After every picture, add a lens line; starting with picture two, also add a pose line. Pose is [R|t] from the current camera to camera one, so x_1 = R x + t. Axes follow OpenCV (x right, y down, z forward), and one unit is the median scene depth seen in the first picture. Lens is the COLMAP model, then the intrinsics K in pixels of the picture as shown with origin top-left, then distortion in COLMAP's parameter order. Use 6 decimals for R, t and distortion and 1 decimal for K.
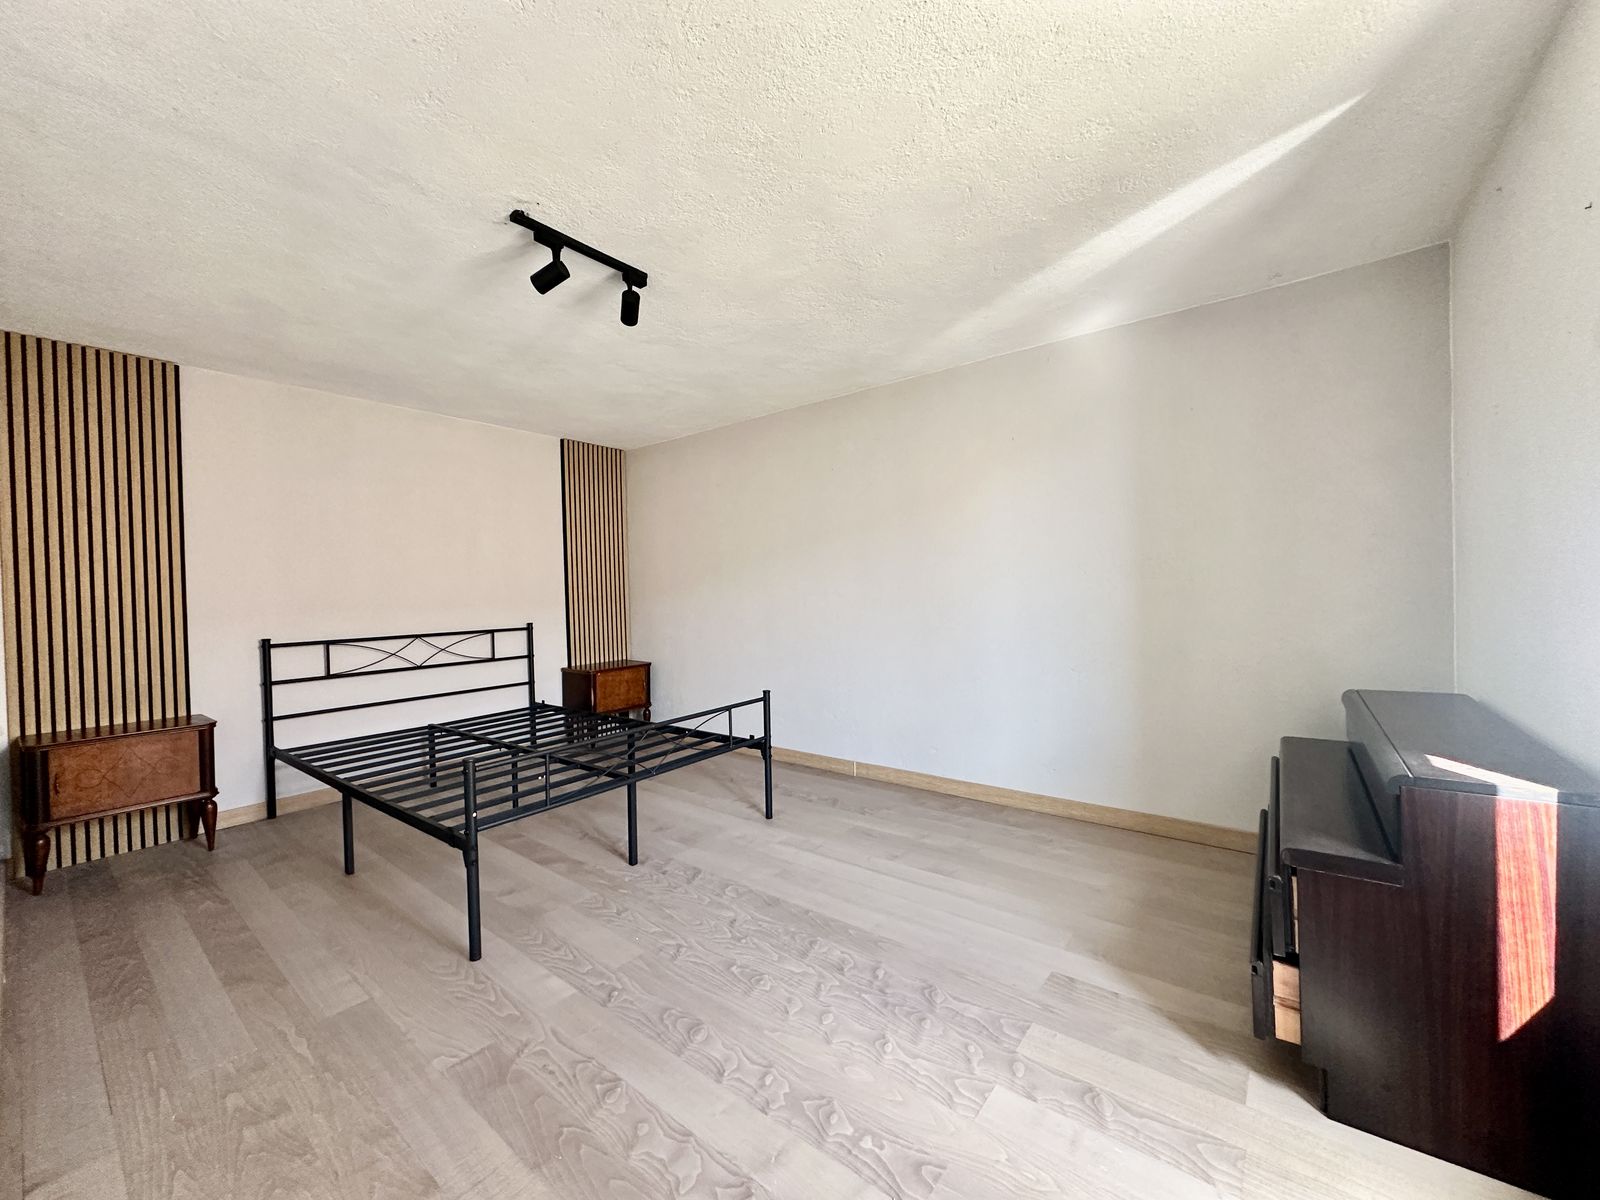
lens RADIAL K [[635.0, 0, 800.0], [0, 635.0, 600.0], [0, 0, 1]] dist [-0.001954, -0.000032]
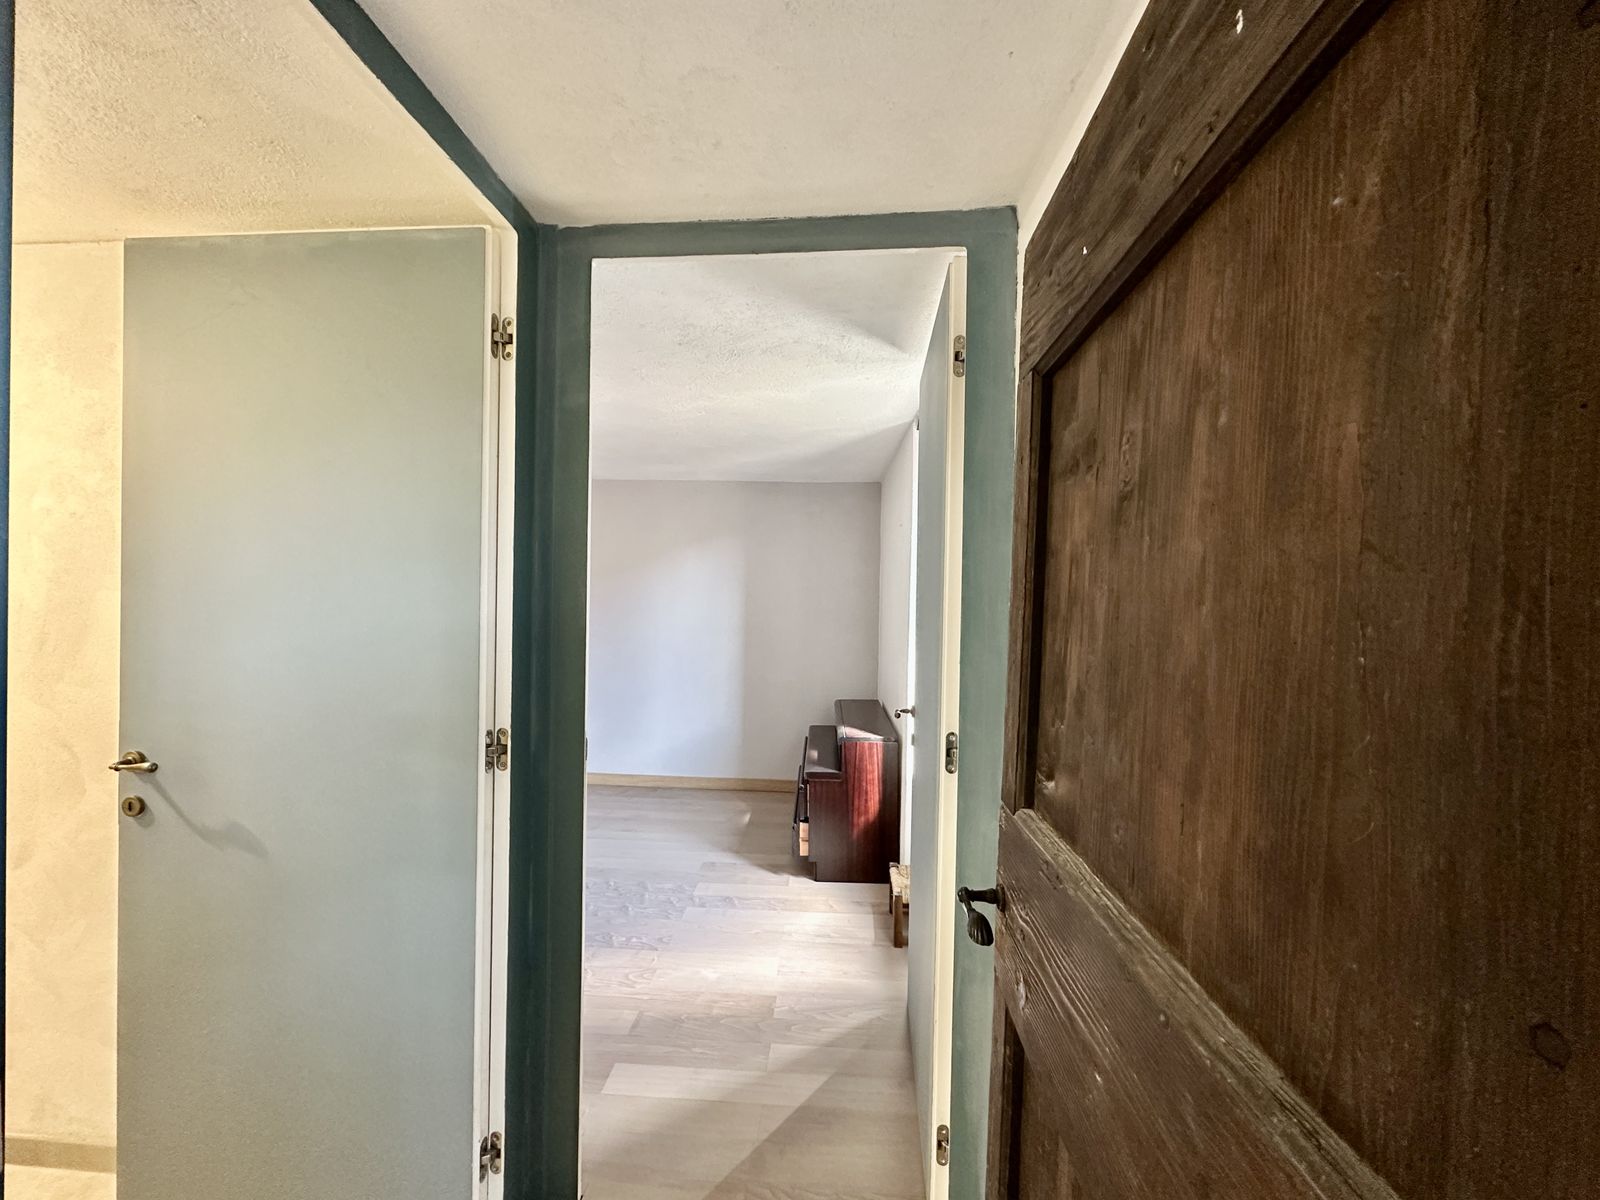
lens RADIAL K [[635.0, 0, 800.0], [0, 635.0, 600.0], [0, 0, 1]] dist [-0.001954, -0.000032]
pose [[0.816719, 0.040515, 0.575612, -0.526743], [-0.030507, 0.999169, -0.027042, -0.153284], [-0.576229, 0.004526, 0.817276, -0.763277]]
